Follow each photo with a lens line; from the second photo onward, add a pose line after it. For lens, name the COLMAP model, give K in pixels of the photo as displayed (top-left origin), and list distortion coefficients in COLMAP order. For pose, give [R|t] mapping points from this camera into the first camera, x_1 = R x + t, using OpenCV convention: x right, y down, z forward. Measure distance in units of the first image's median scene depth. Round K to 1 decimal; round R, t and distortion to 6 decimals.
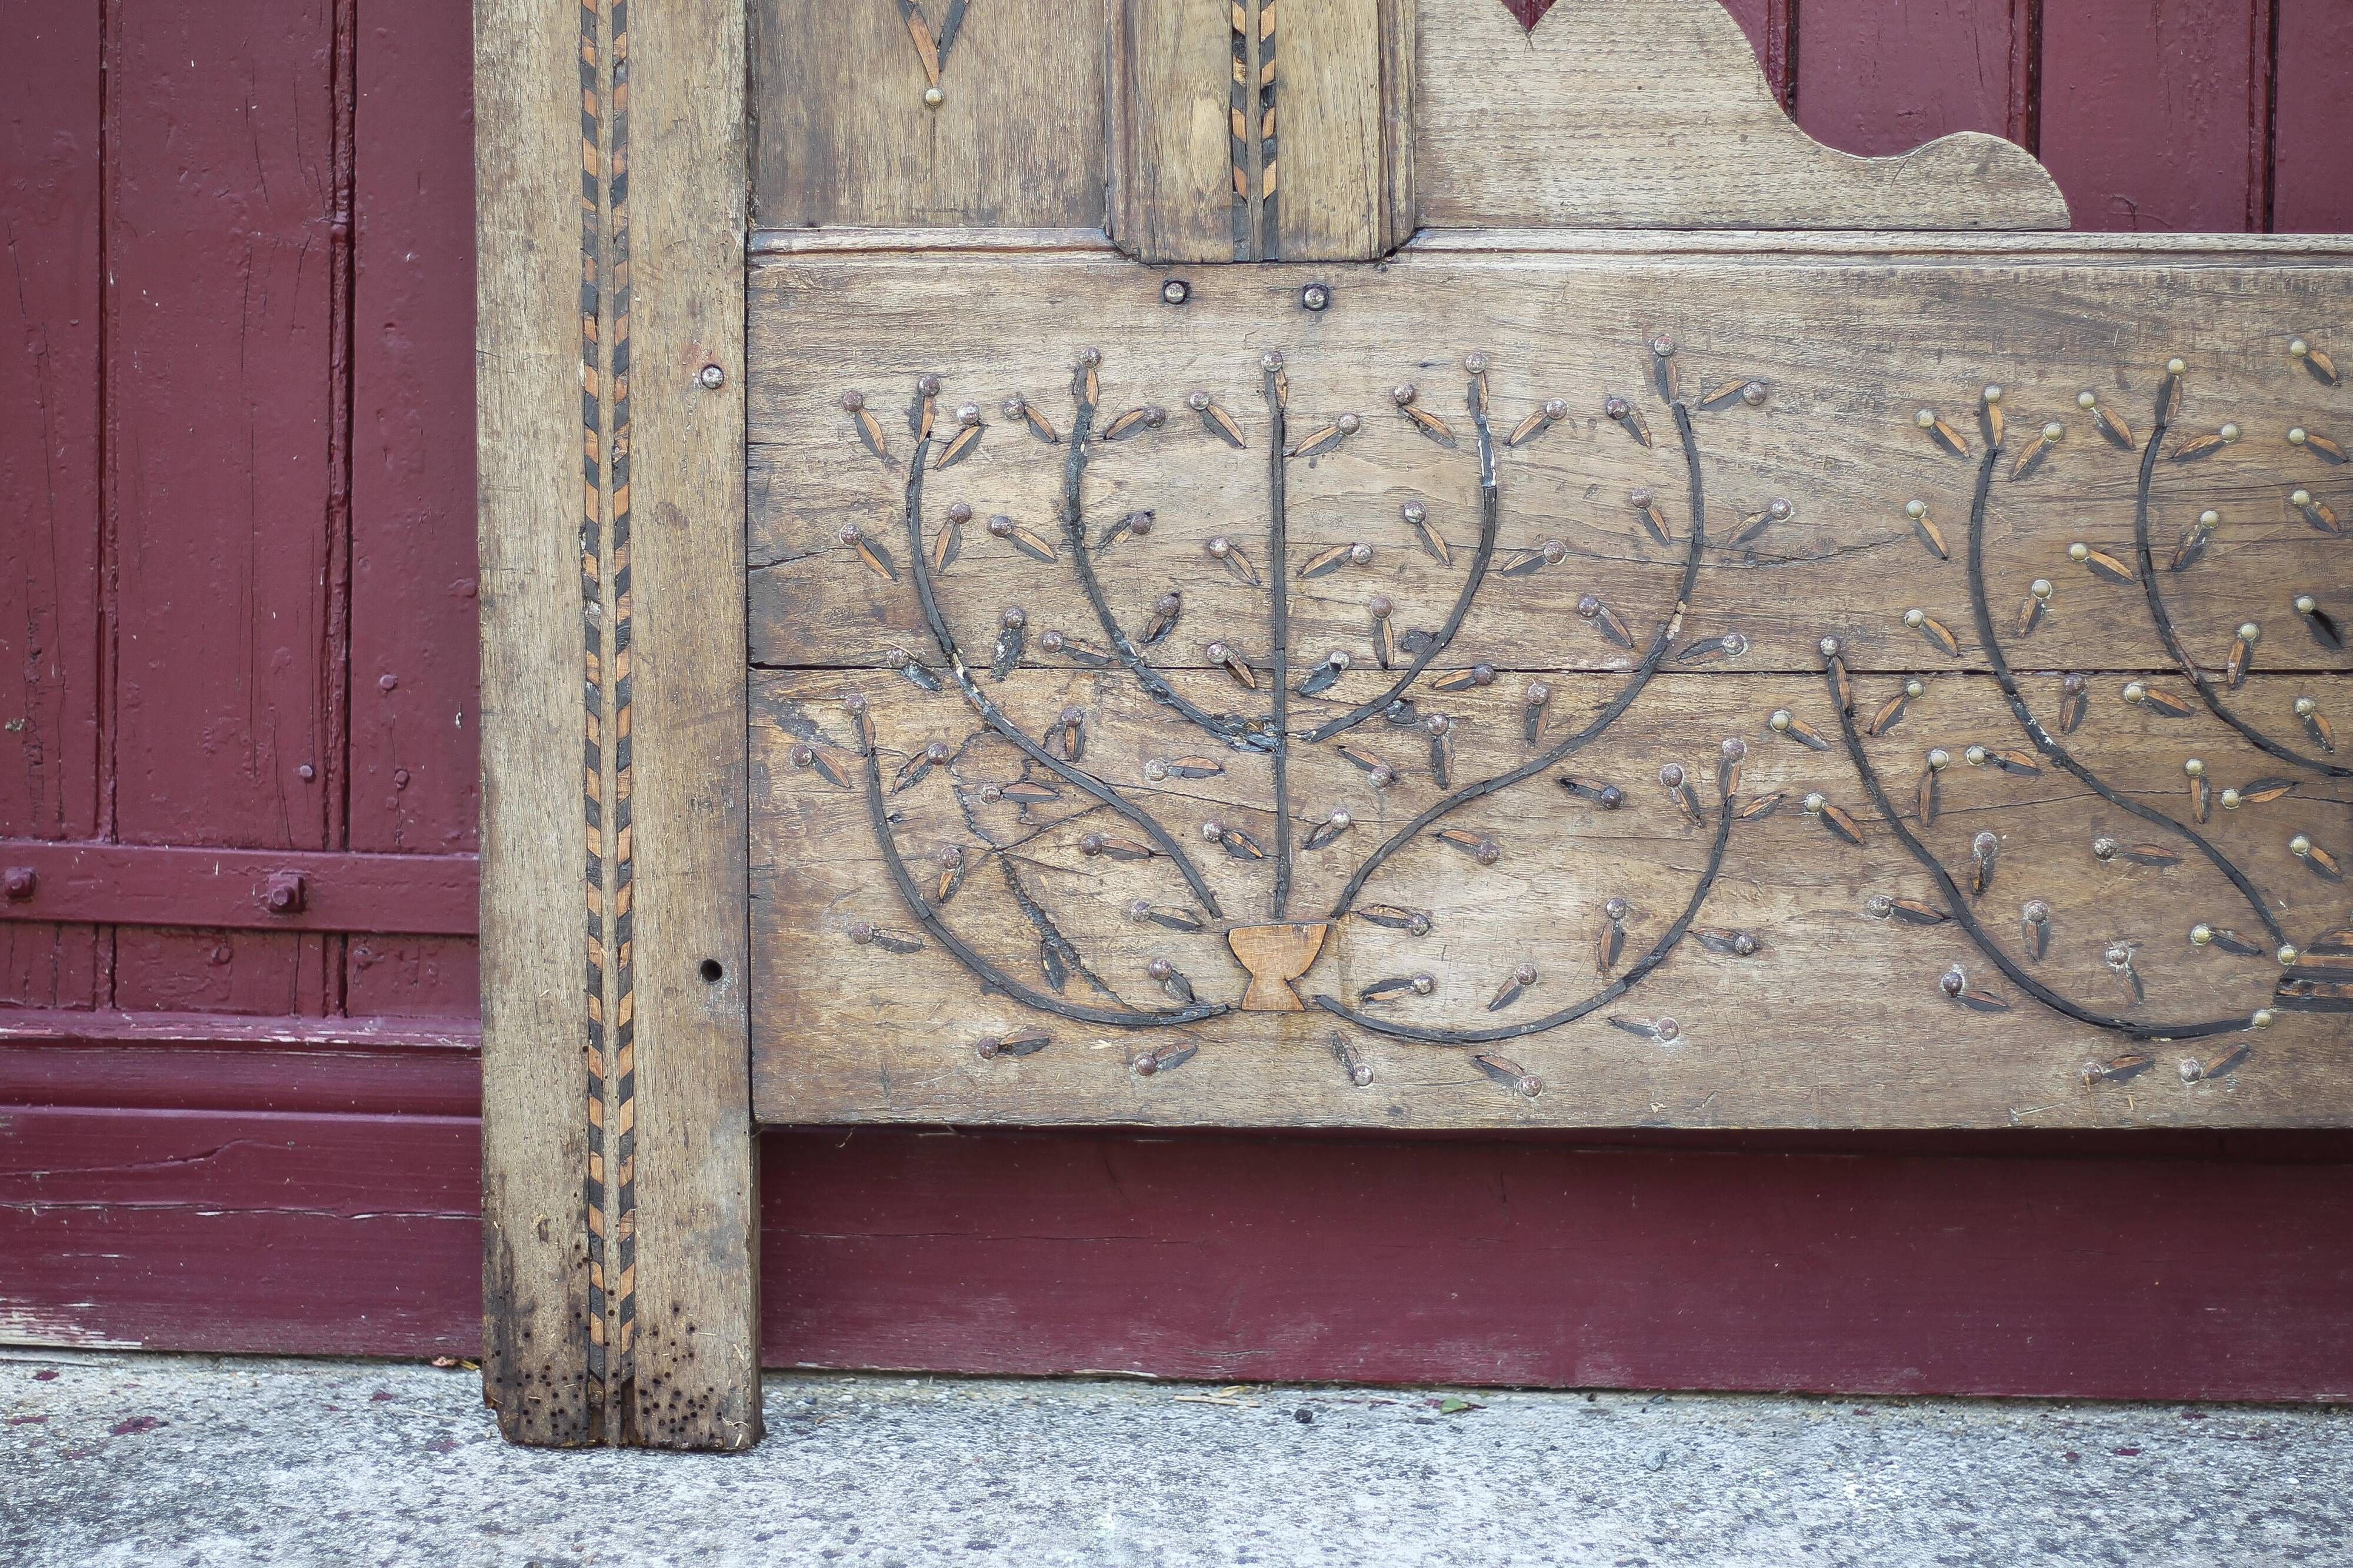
lens RADIAL K [[4479.3, 0, 1173.7], [0, 4479.3, 710.1], [0, 0, 1]] dist [-0.130318, 0.000000]
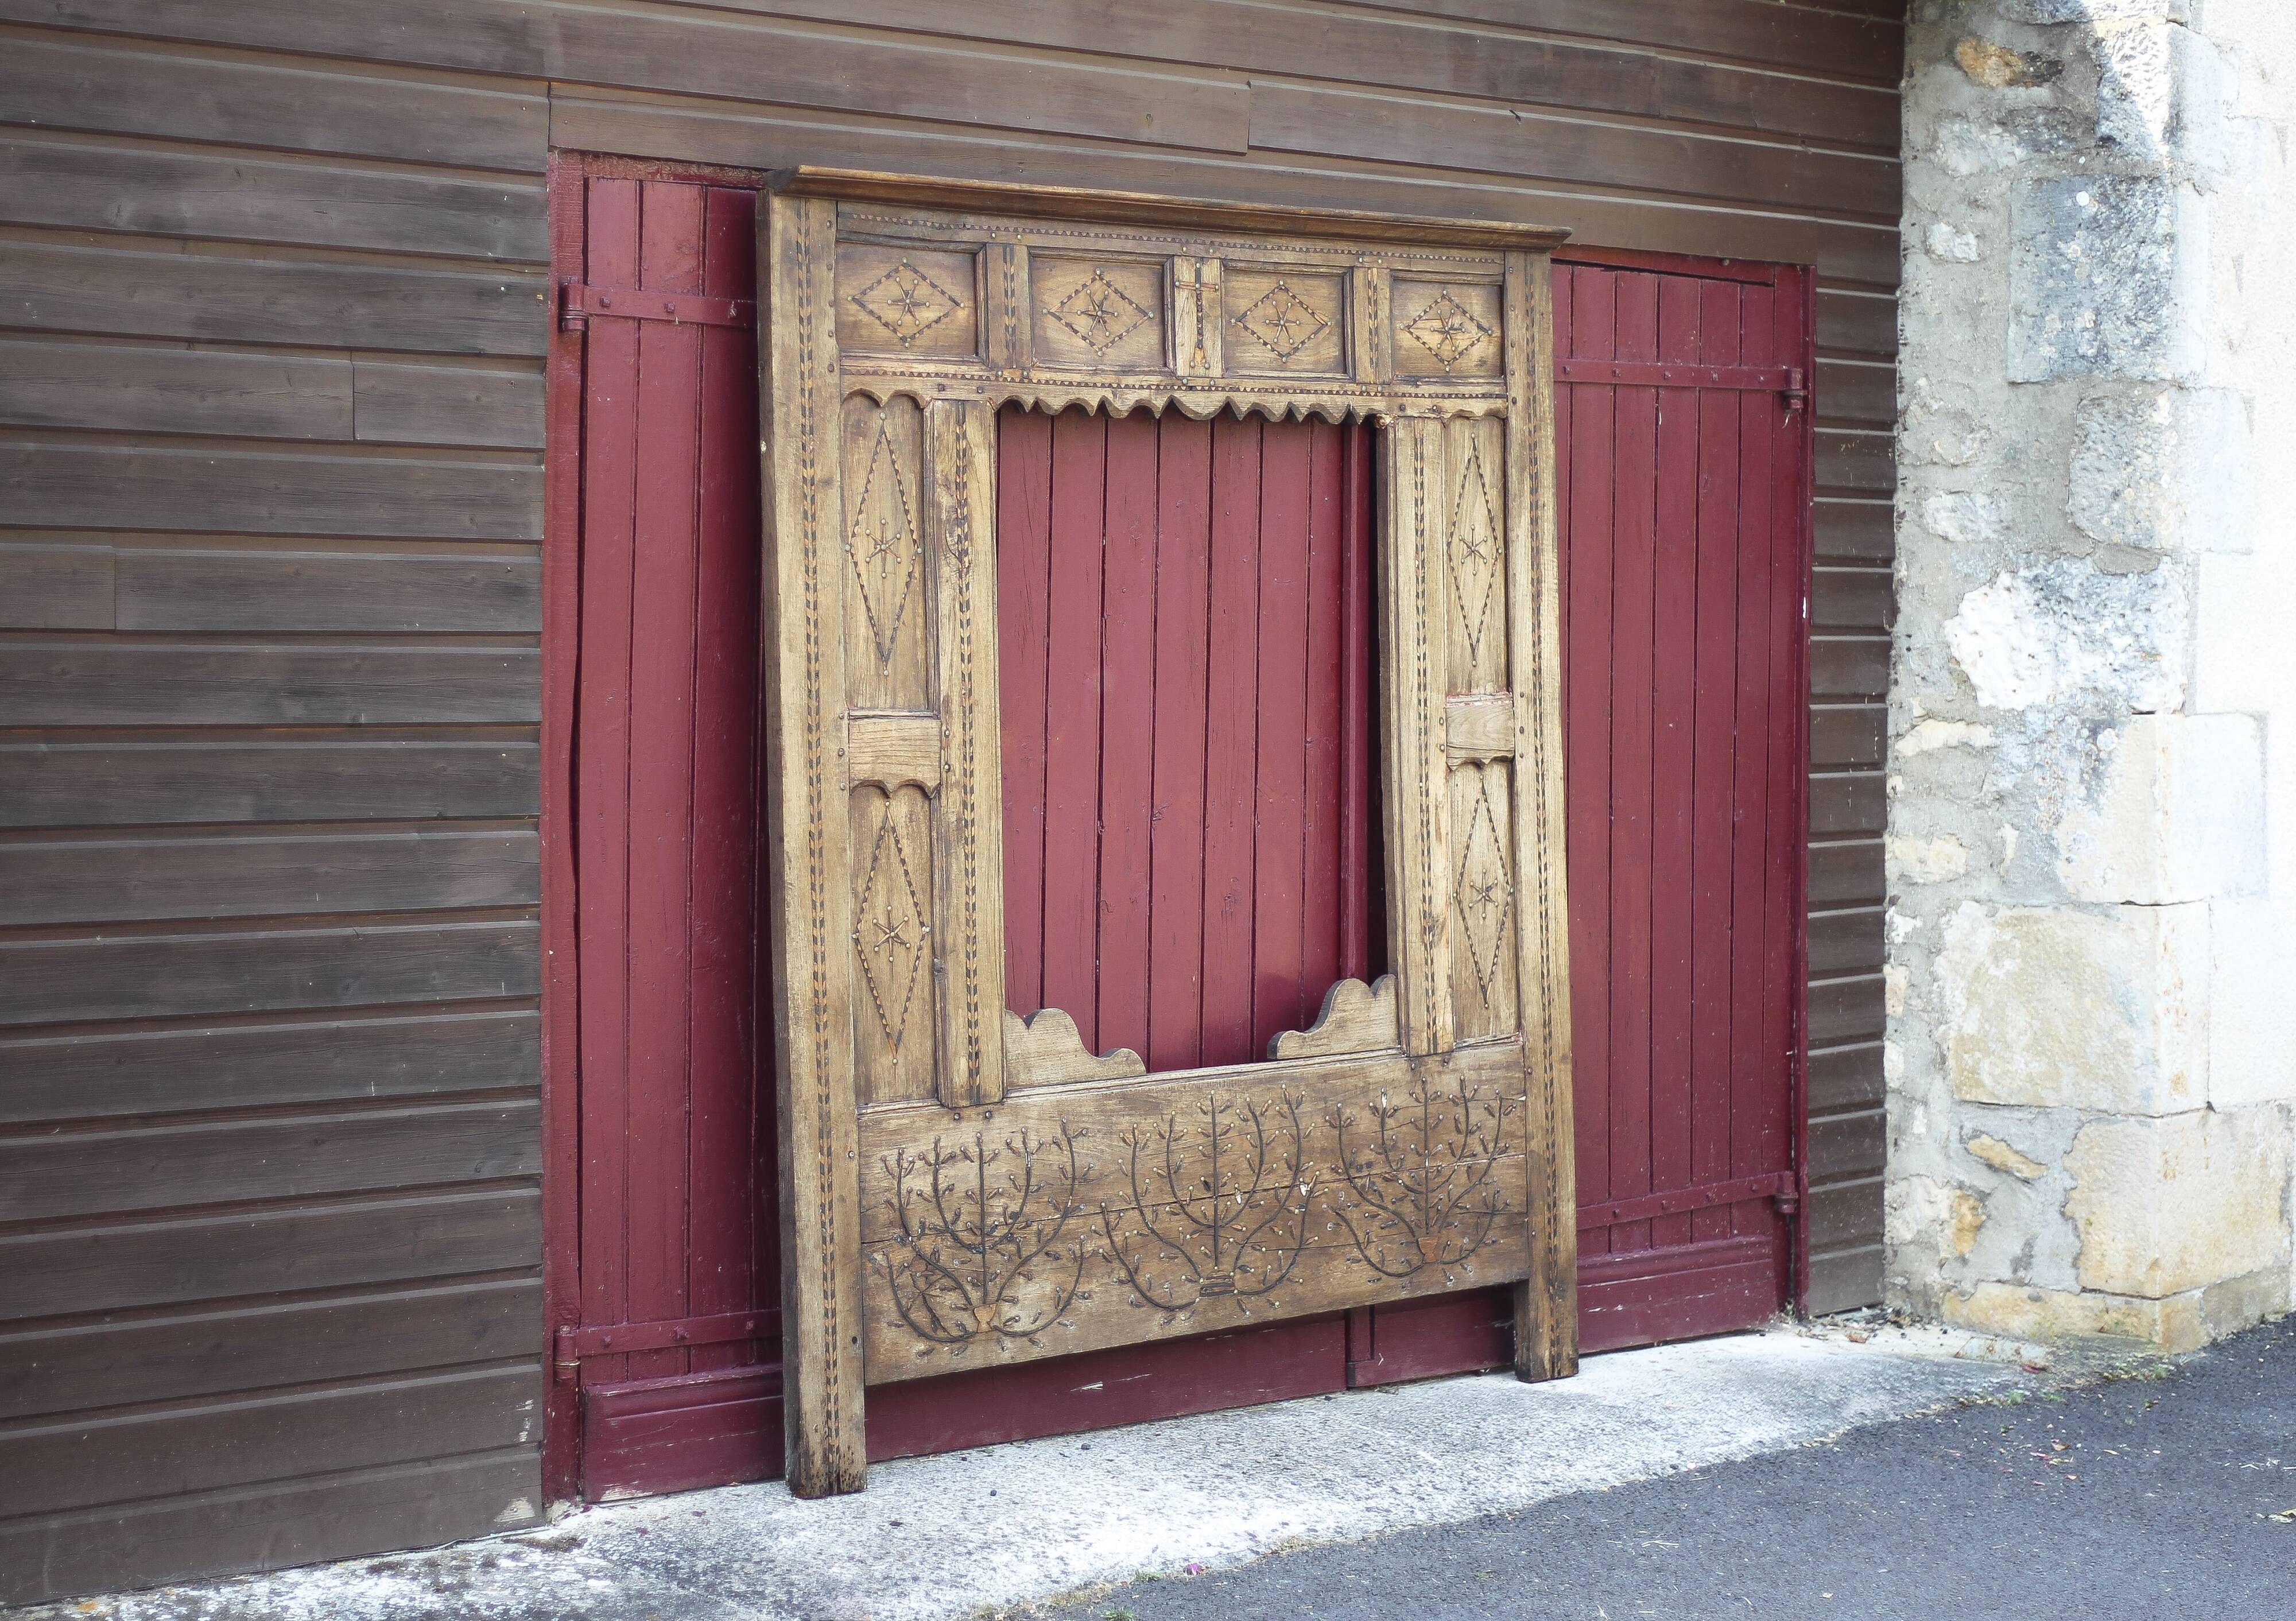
lens RADIAL K [[4554.2, 0, 1149.8], [0, 4554.2, 794.5], [0, 0, 1]] dist [-0.112915, 0.000000]
pose [[0.699576, -0.033425, 0.713776, -2.261822], [0.054170, 0.998512, -0.006334, -0.298997], [-0.712502, 0.043096, 0.700346, -1.438489]]
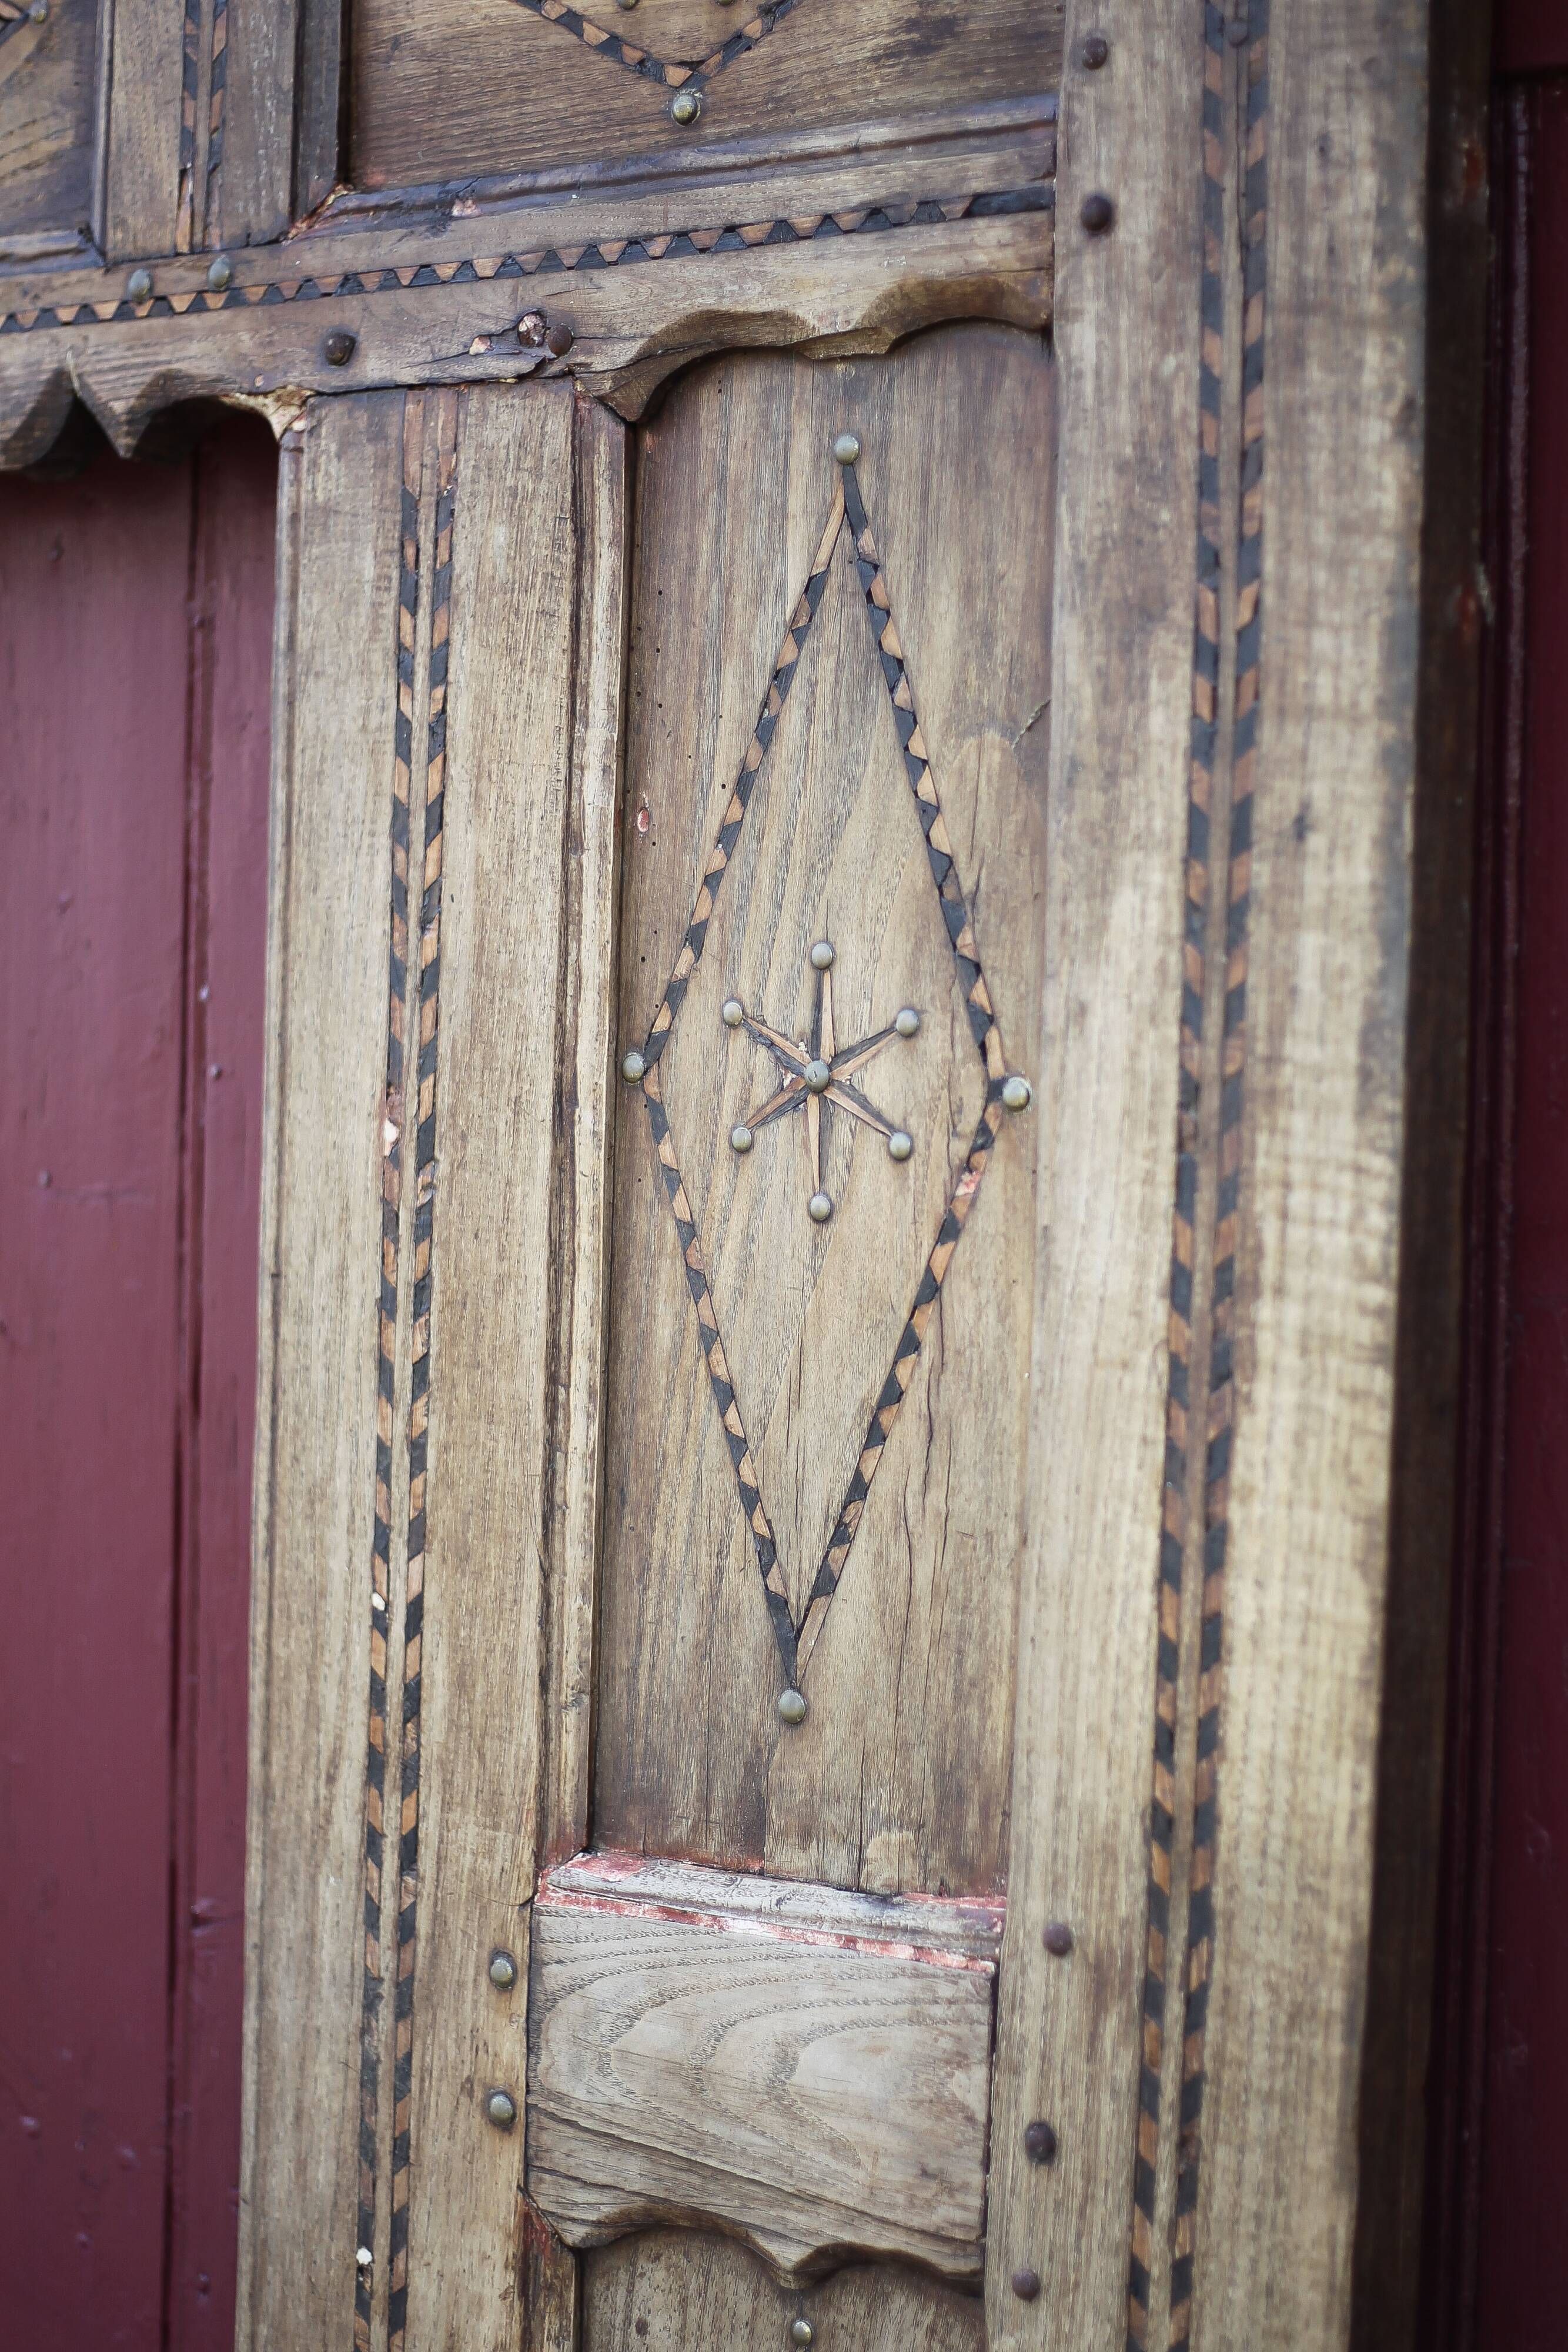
lens RADIAL K [[4477.5, 0, 799.0], [0, 4477.5, 1172.1], [0, 0, 1]] dist [-0.130318, 0.000000]
pose [[0.805996, 0.044505, -0.590245, 0.983078], [-0.065823, 0.997724, -0.014655, -0.485223], [0.588249, 0.050663, 0.807091, 0.441780]]
